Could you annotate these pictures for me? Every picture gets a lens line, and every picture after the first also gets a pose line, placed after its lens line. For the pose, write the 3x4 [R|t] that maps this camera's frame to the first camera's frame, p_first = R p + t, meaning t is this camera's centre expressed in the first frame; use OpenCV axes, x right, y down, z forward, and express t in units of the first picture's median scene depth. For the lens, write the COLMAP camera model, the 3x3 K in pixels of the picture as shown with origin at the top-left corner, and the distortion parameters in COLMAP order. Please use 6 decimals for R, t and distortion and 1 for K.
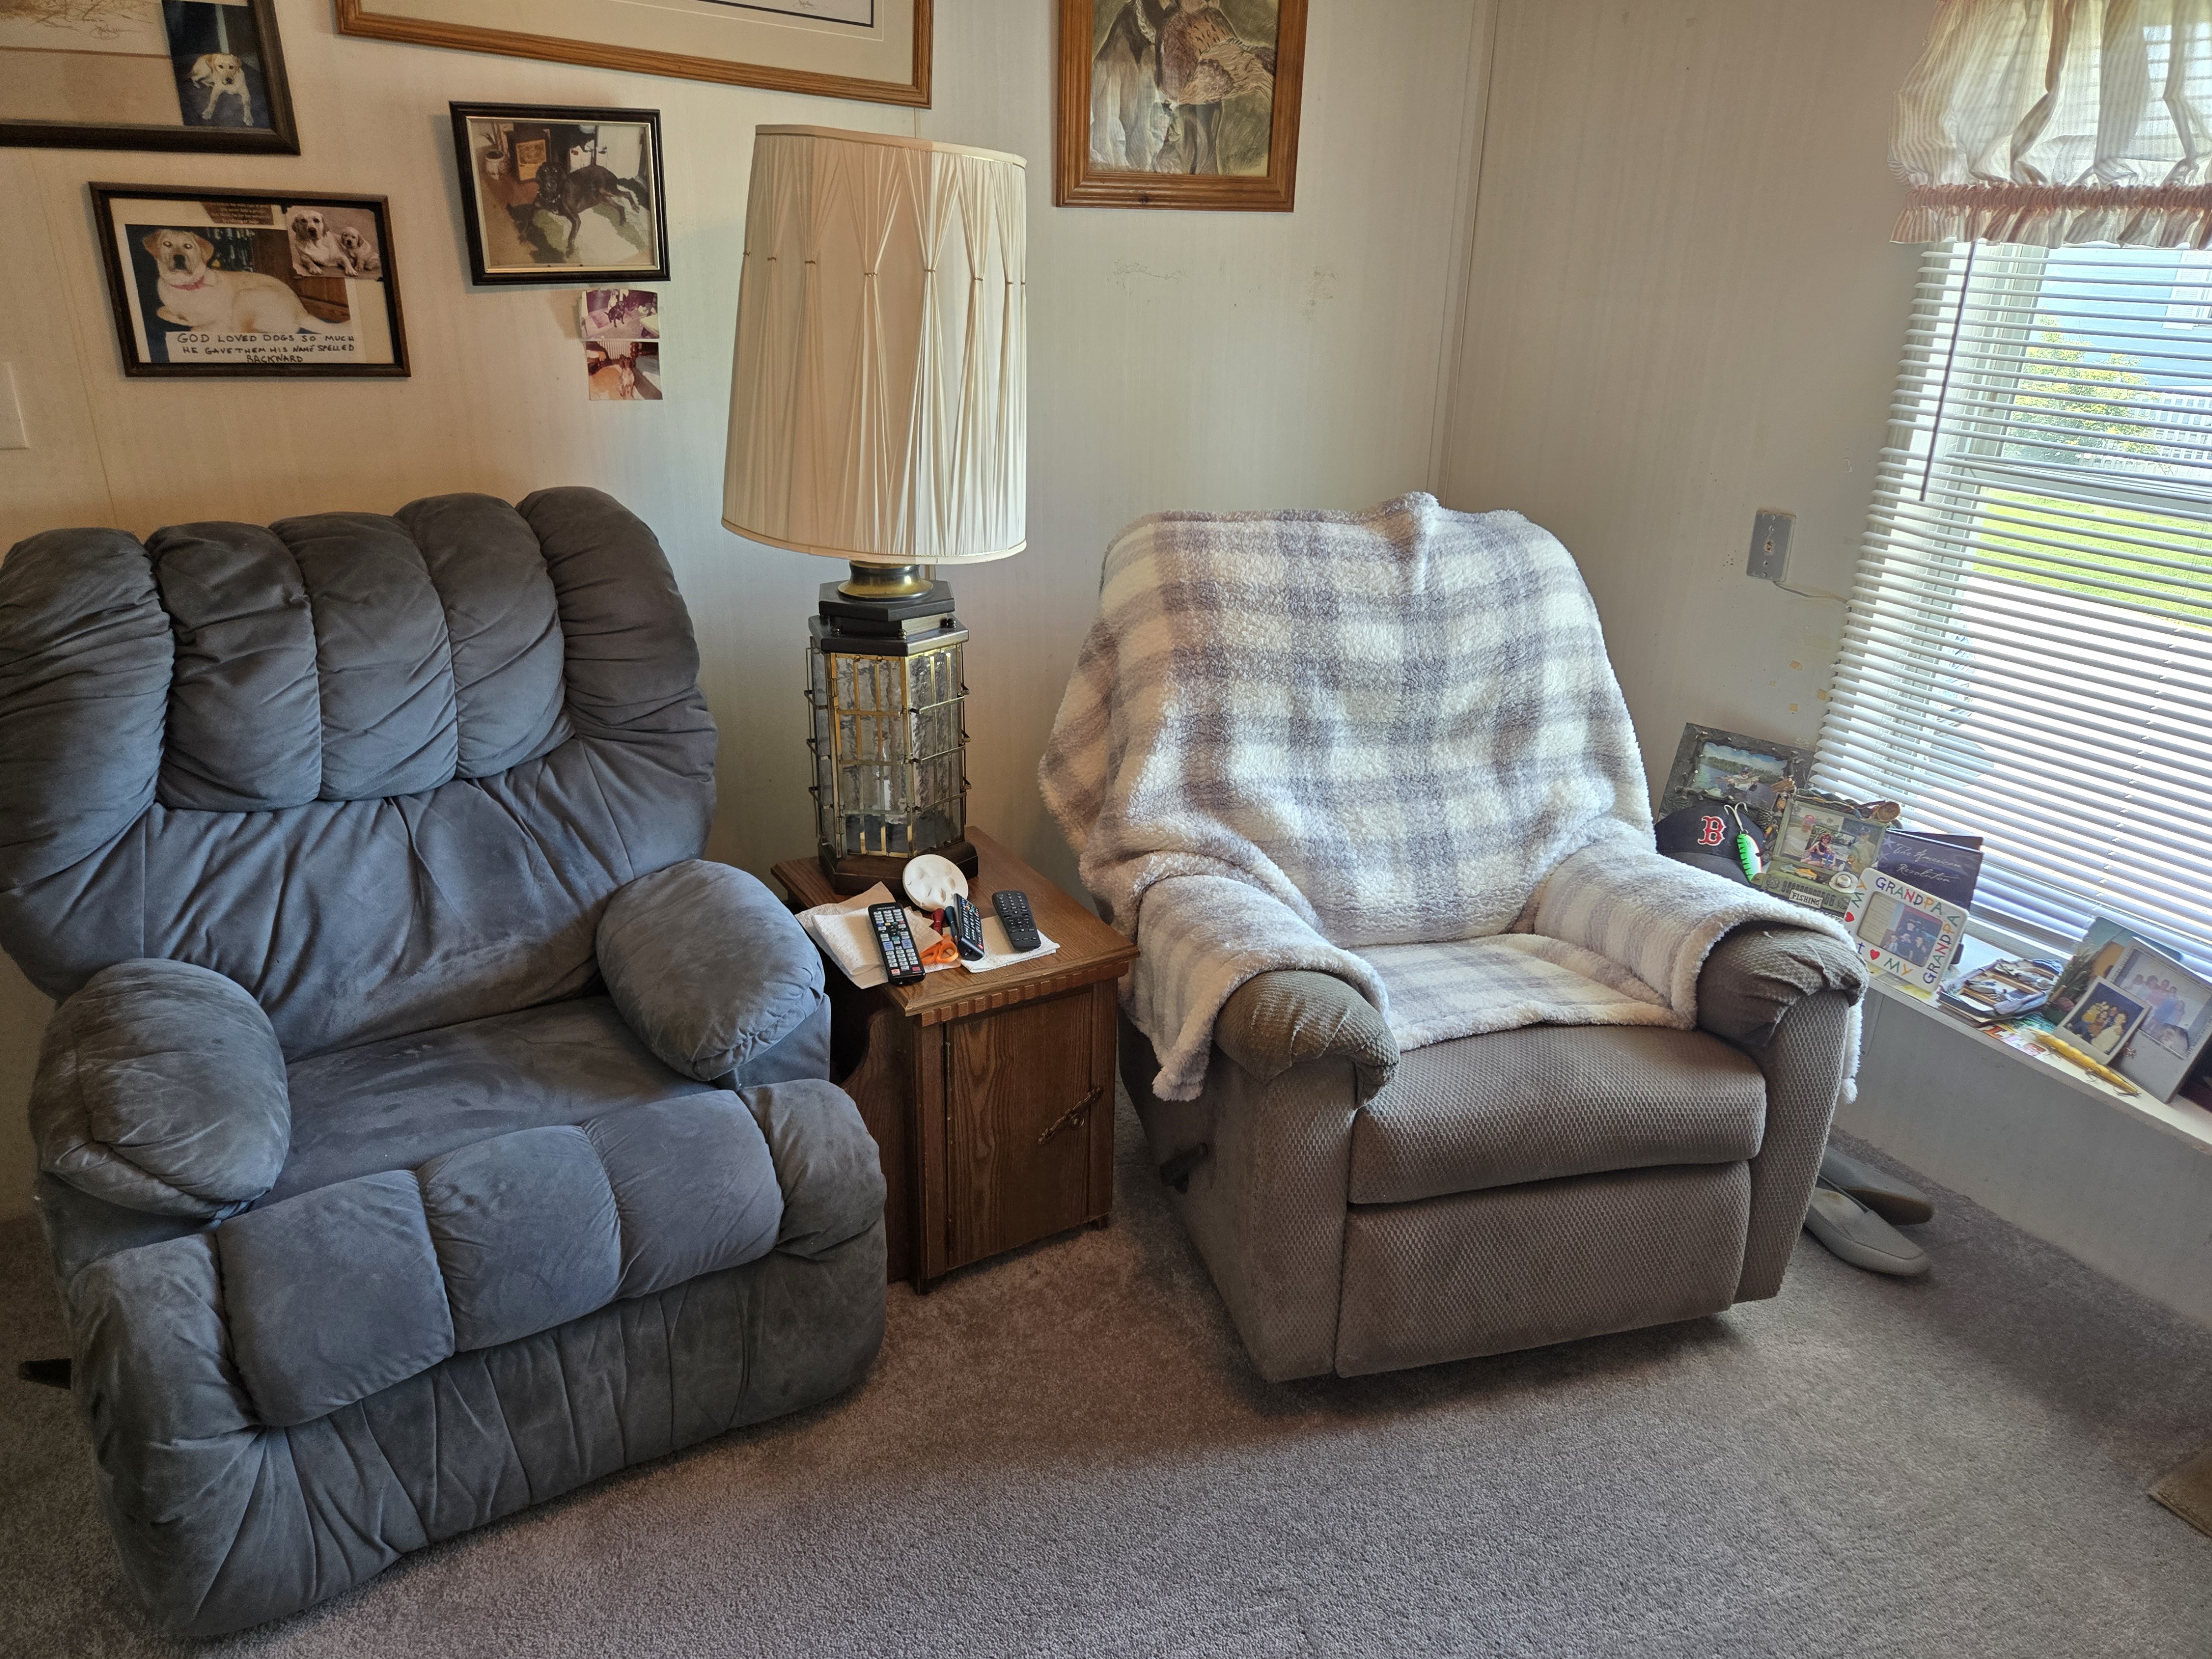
lens RADIAL K [[1500.4, 0, 1103.0], [0, 1500.4, 836.3], [0, 0, 1]] dist [0.070919, -0.066136]
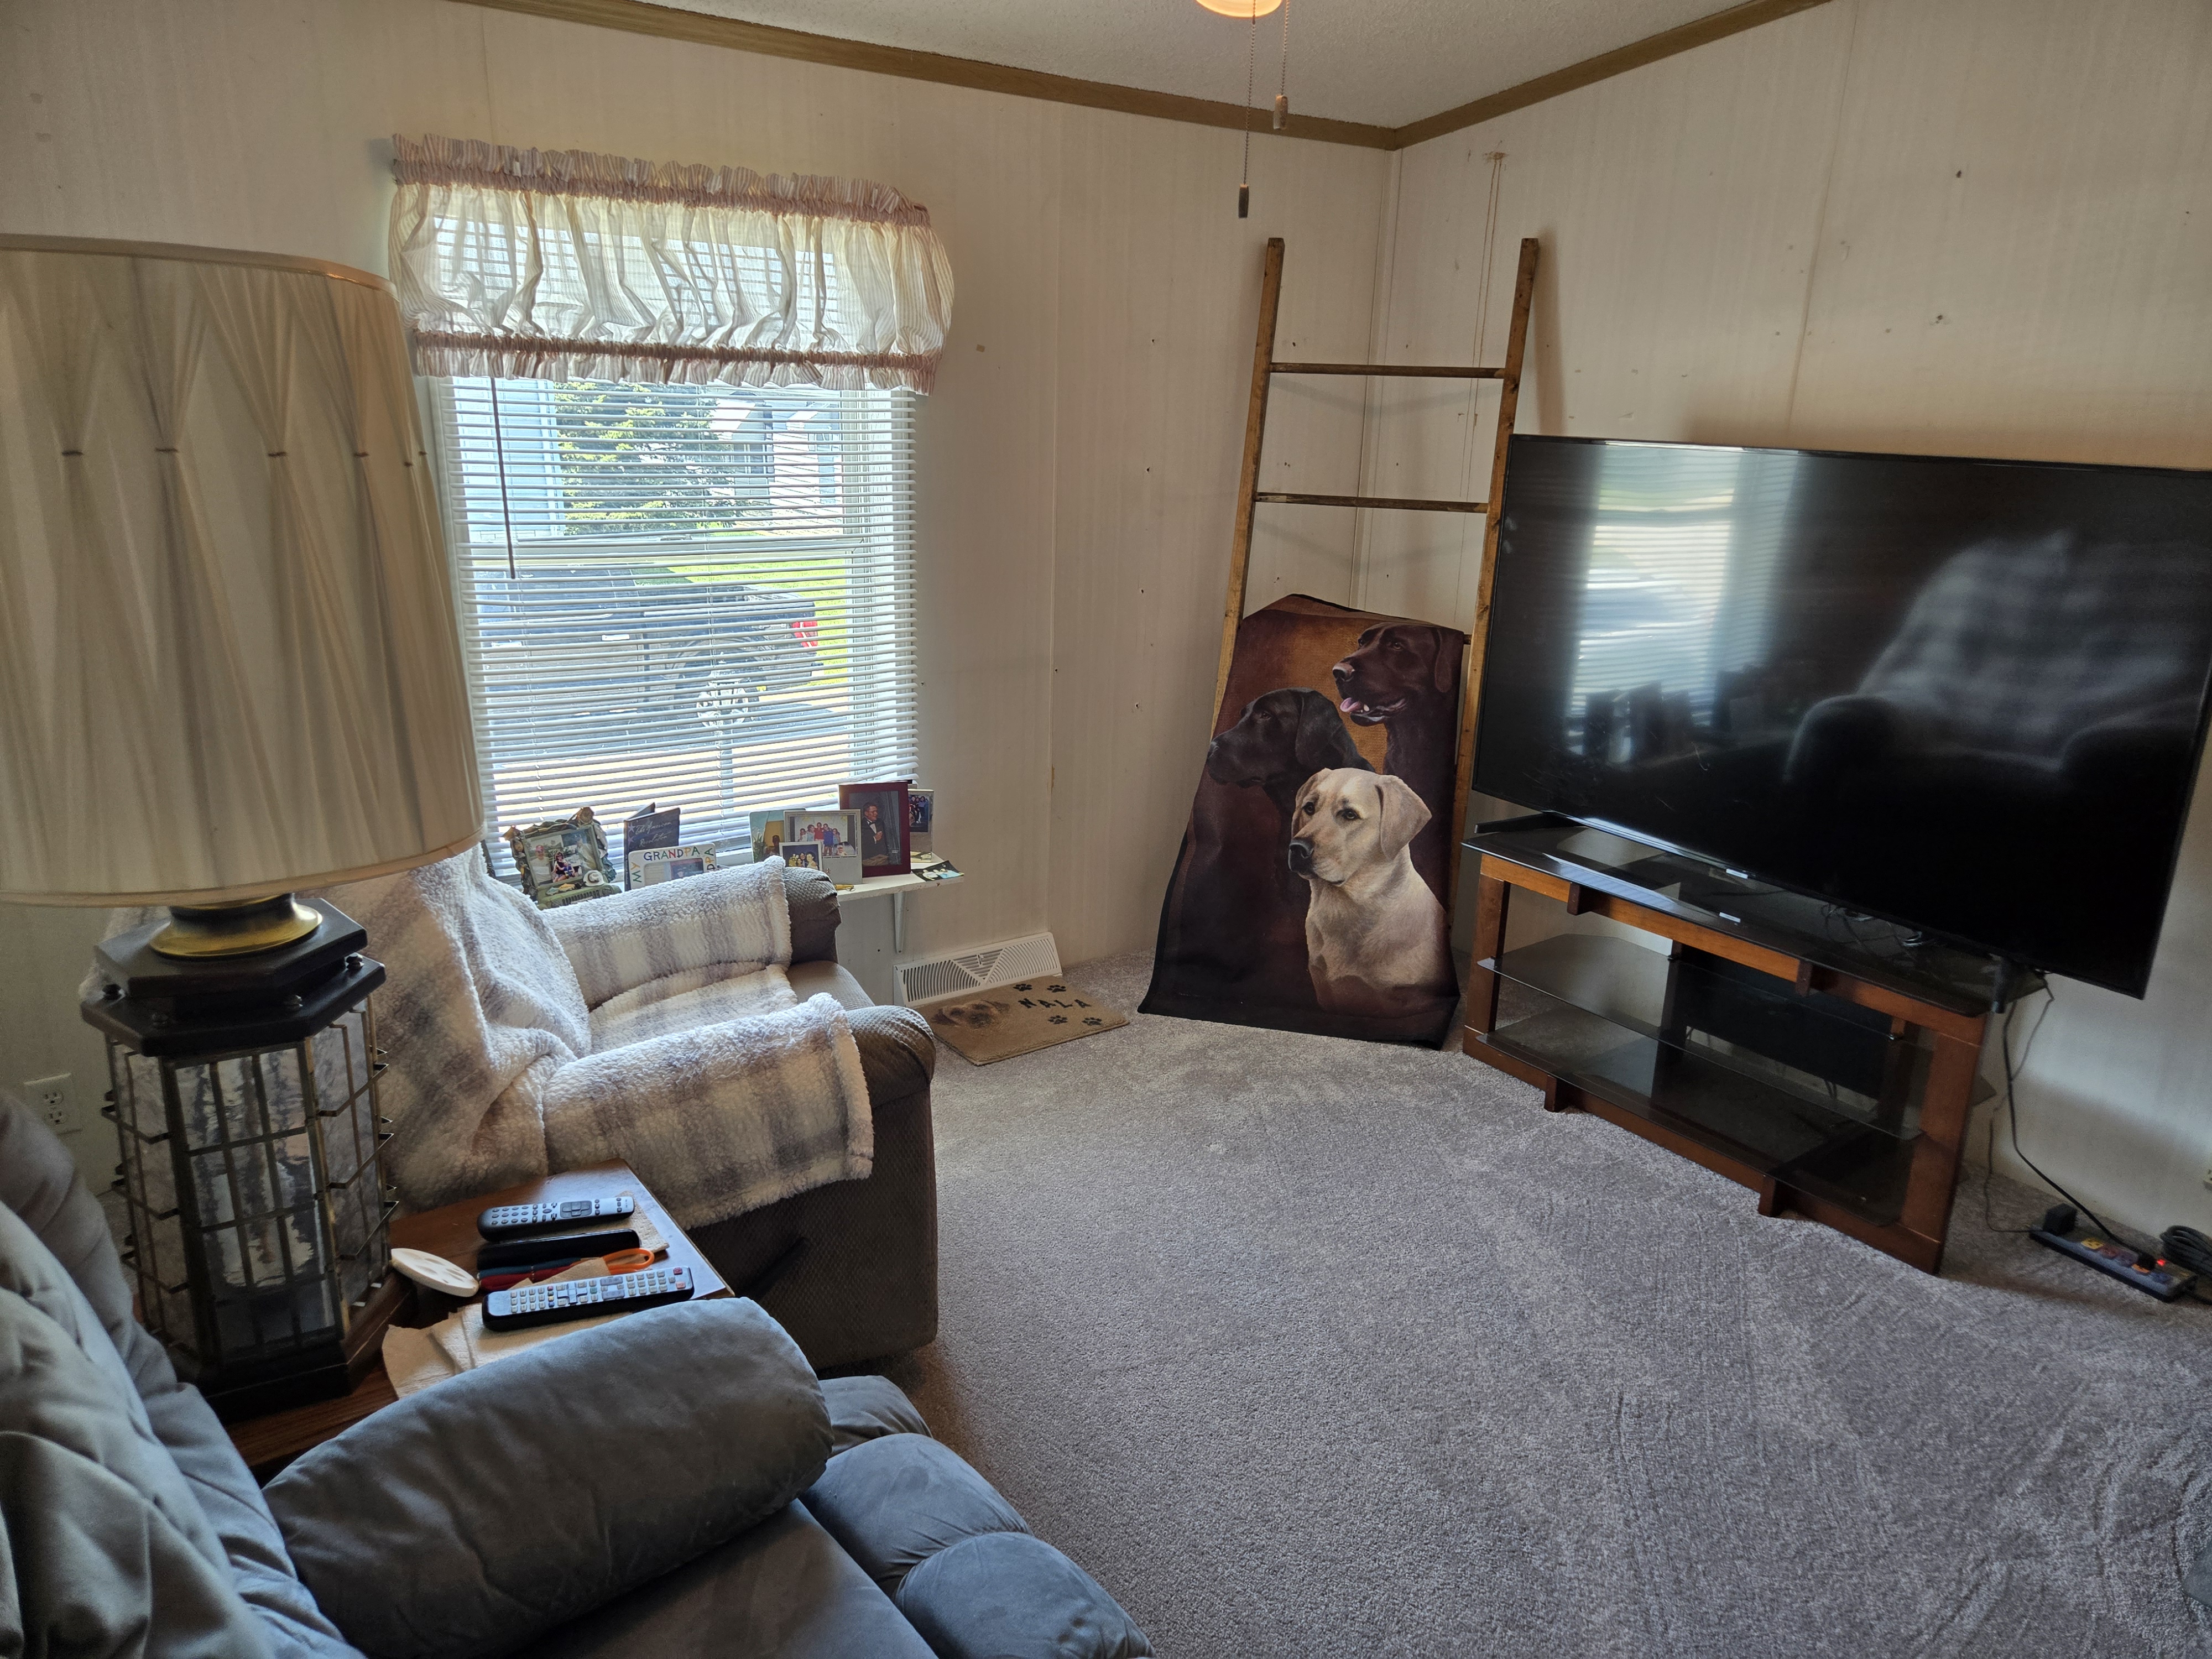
lens RADIAL K [[1500.4, 0, 1103.0], [0, 1500.4, 836.3], [0, 0, 1]] dist [0.070919, -0.066136]
pose [[-0.075199, -0.308342, 0.948299, -0.806836], [0.349474, 0.882526, 0.314669, -0.278452], [-0.933923, 0.355069, 0.041392, 0.621597]]
